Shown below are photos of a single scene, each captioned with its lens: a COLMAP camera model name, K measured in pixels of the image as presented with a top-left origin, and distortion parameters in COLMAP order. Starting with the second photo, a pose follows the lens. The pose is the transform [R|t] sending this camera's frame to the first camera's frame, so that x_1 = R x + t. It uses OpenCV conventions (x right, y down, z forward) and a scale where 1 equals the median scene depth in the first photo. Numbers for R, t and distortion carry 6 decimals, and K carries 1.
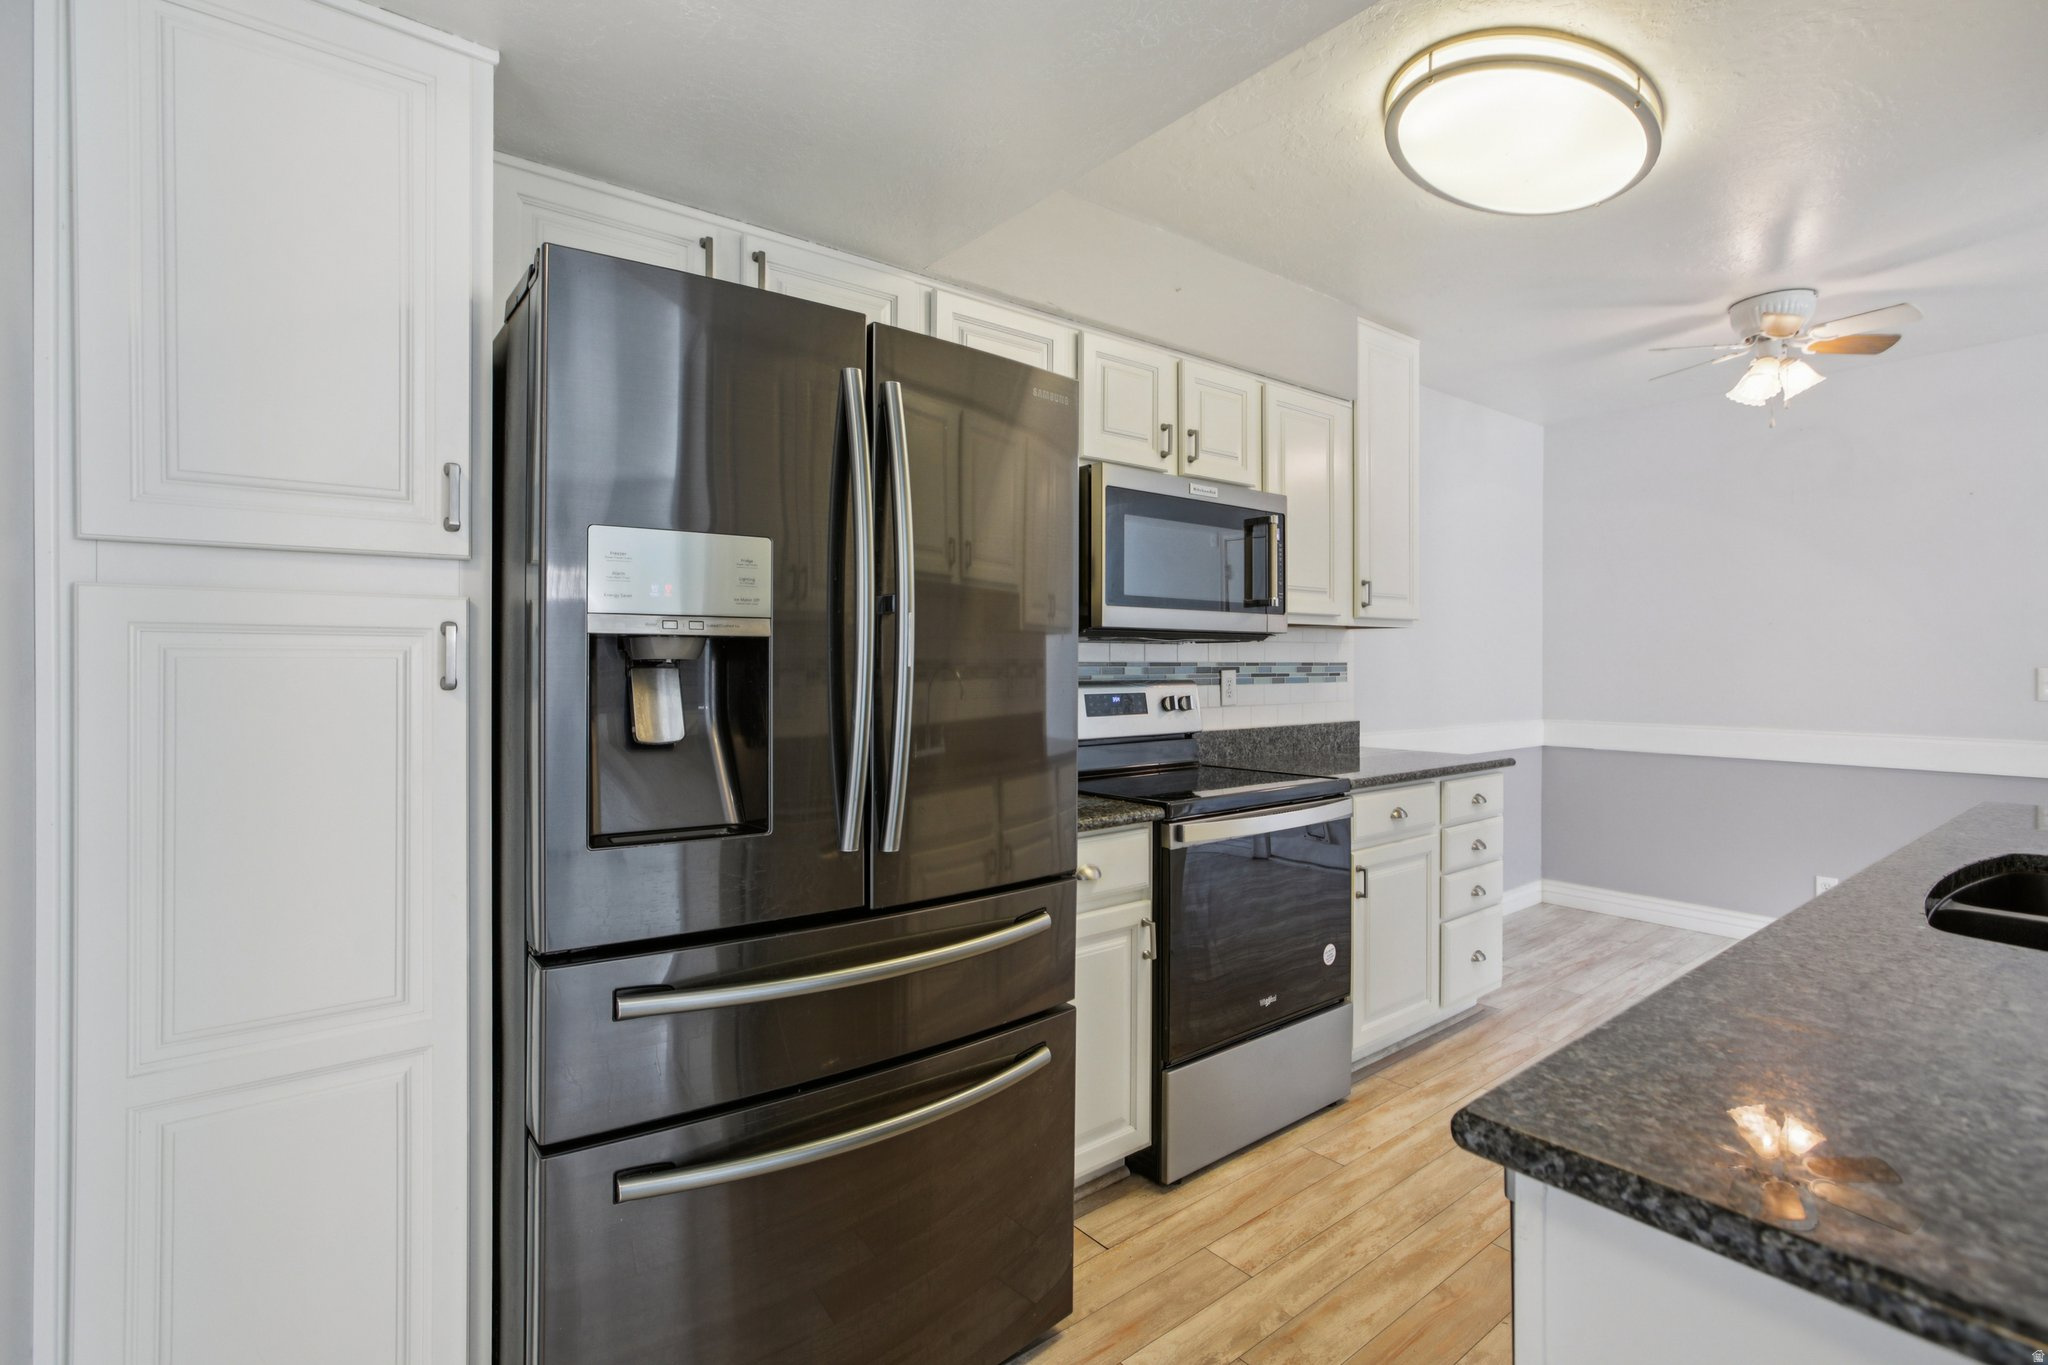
lens RADIAL K [[954.7, 0, 1017.8], [0, 954.7, 671.6], [0, 0, 1]] dist [-0.040184, 0.015110]
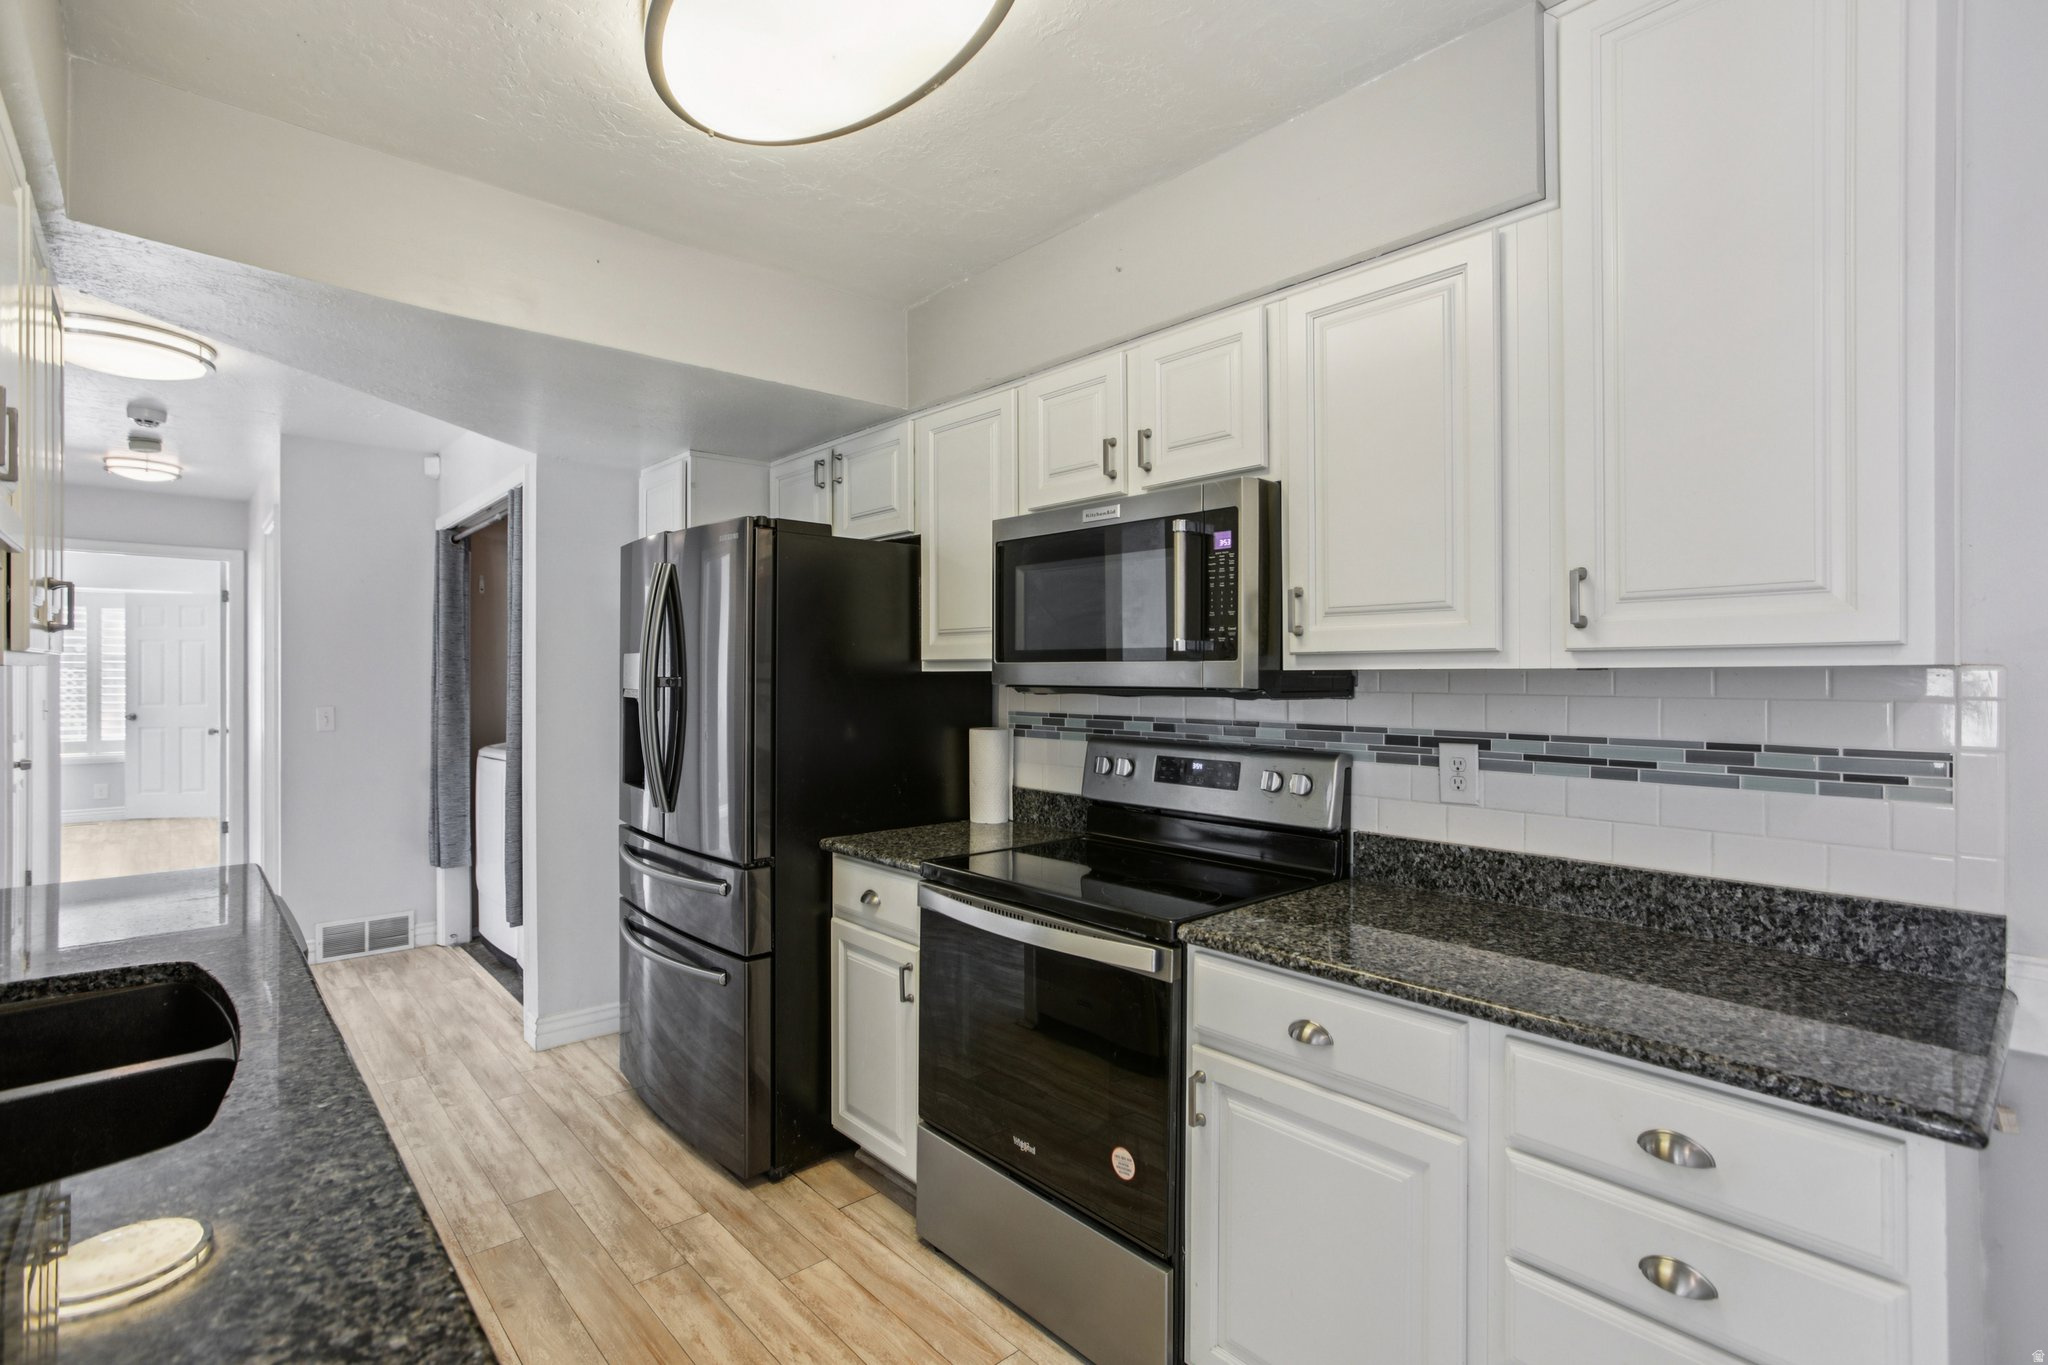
lens RADIAL K [[954.7, 0, 1017.8], [0, 954.7, 671.6], [0, 0, 1]] dist [-0.040184, 0.015110]
pose [[0.069911, 0.001348, -0.997552, 0.886045], [-0.010267, 0.999947, 0.000631, -0.049527], [0.997500, 0.010197, 0.069921, 0.771221]]
